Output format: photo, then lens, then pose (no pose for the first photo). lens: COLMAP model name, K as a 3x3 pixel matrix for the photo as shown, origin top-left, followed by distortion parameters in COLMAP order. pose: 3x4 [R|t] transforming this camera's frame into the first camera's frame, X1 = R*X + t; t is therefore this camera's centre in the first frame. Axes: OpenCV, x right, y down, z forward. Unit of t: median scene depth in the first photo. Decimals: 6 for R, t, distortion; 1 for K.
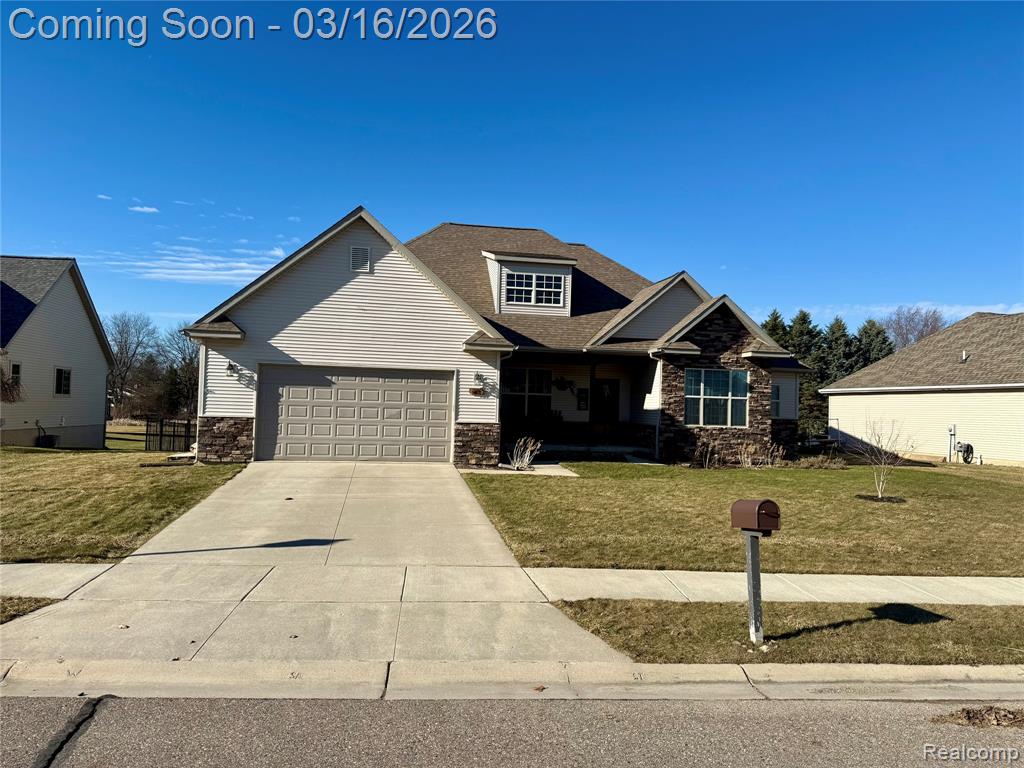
lens RADIAL K [[721.6, 0, 518.5], [0, 721.6, 386.5], [0, 0, 1]] dist [0.147762, -0.224352]
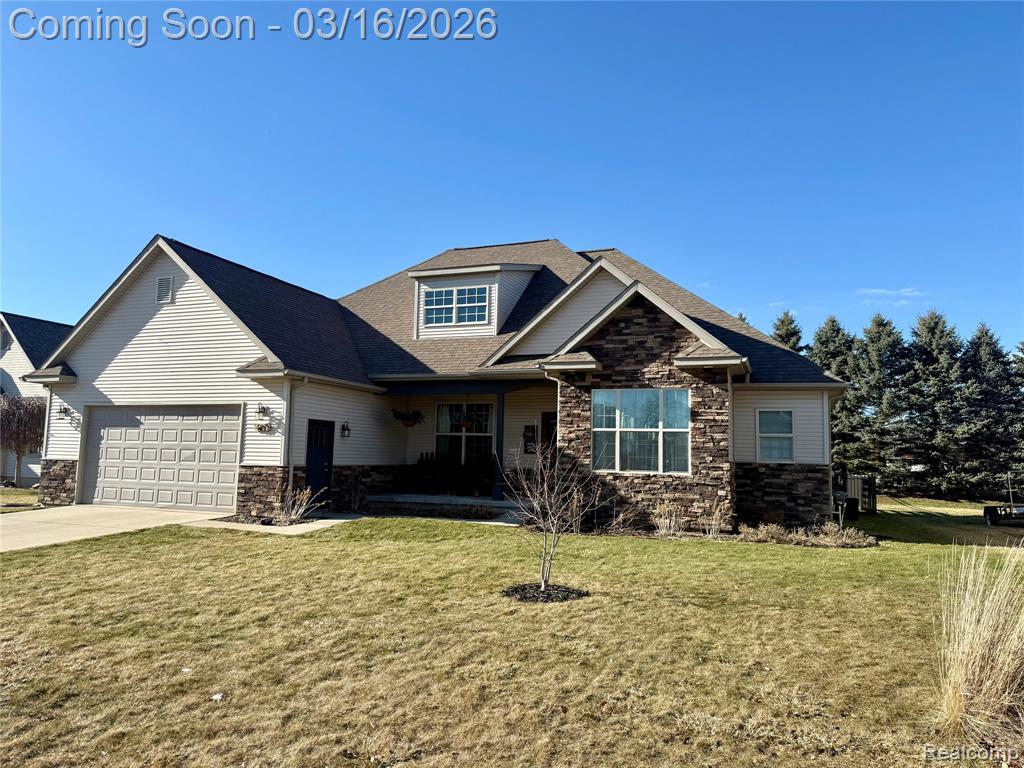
lens RADIAL K [[721.6, 0, 518.5], [0, 721.6, 386.5], [0, 0, 1]] dist [0.147762, -0.224352]
pose [[0.852638, -0.061395, -0.518882, 0.531971], [0.016358, 0.995722, -0.090935, 0.034530], [0.522245, 0.069047, 0.849995, 0.361205]]
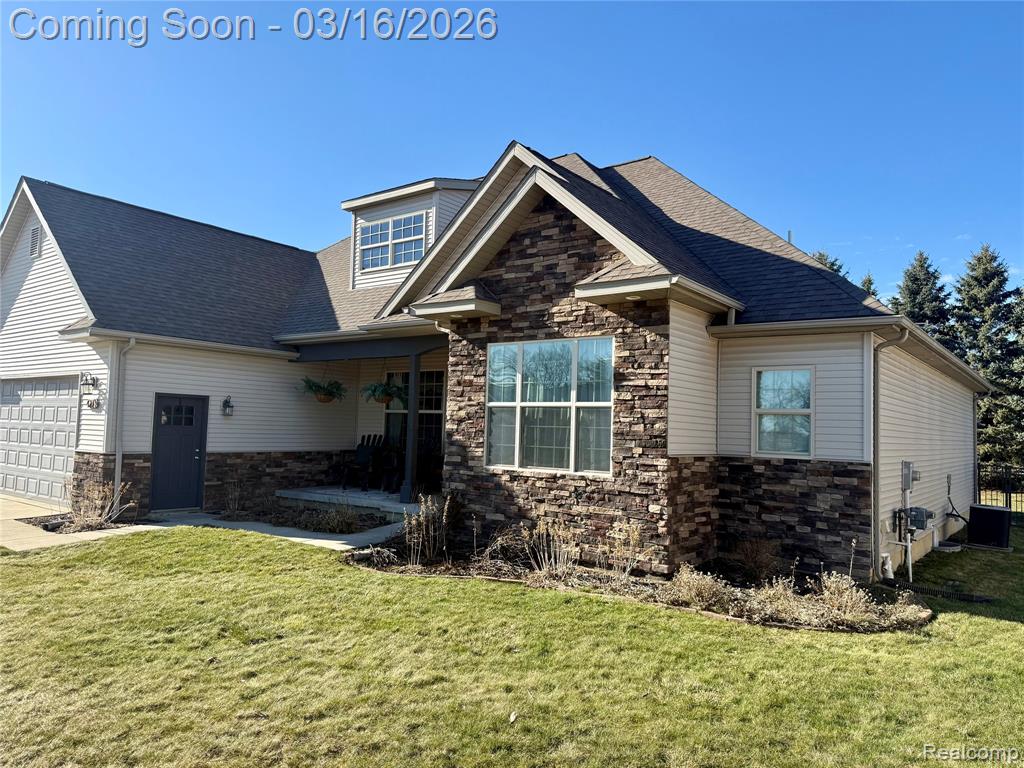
lens RADIAL K [[721.6, 0, 518.5], [0, 721.6, 386.5], [0, 0, 1]] dist [0.147762, -0.224352]
pose [[0.668812, -0.054652, -0.741420, 0.583999], [0.011264, 0.997925, -0.063398, 0.031789], [0.743346, 0.034049, 0.668040, 0.701227]]
